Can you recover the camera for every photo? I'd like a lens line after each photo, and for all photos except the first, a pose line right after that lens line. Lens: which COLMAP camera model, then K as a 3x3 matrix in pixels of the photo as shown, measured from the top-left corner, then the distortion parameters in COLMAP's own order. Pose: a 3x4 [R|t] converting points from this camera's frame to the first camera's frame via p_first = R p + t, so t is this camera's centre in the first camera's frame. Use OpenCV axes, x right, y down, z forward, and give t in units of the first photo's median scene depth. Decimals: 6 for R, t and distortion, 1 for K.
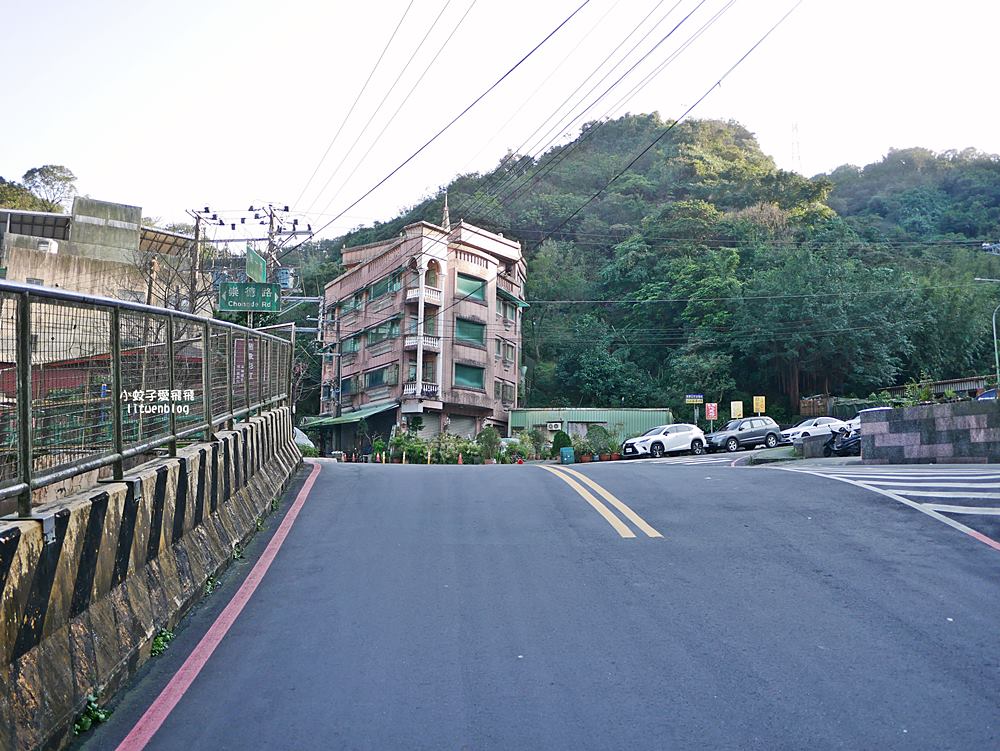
lens RADIAL K [[861.1, 0, 500.0], [0, 861.1, 375.5], [0, 0, 1]] dist [0.002930, 0.003583]
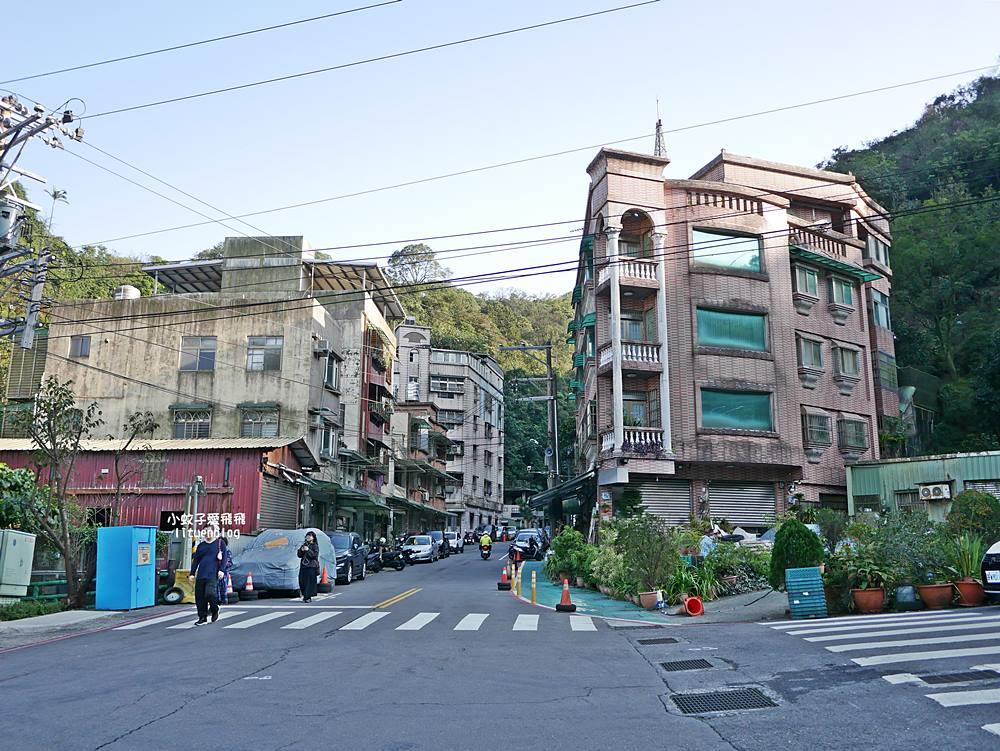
lens RADIAL K [[861.1, 0, 500.0], [0, 861.1, 375.5], [0, 0, 1]] dist [0.002930, 0.003583]
pose [[0.848311, -0.123363, -0.514927, 0.122186], [0.084190, 0.991535, -0.098847, 0.021198], [0.522762, 0.040501, 0.851516, 0.460749]]
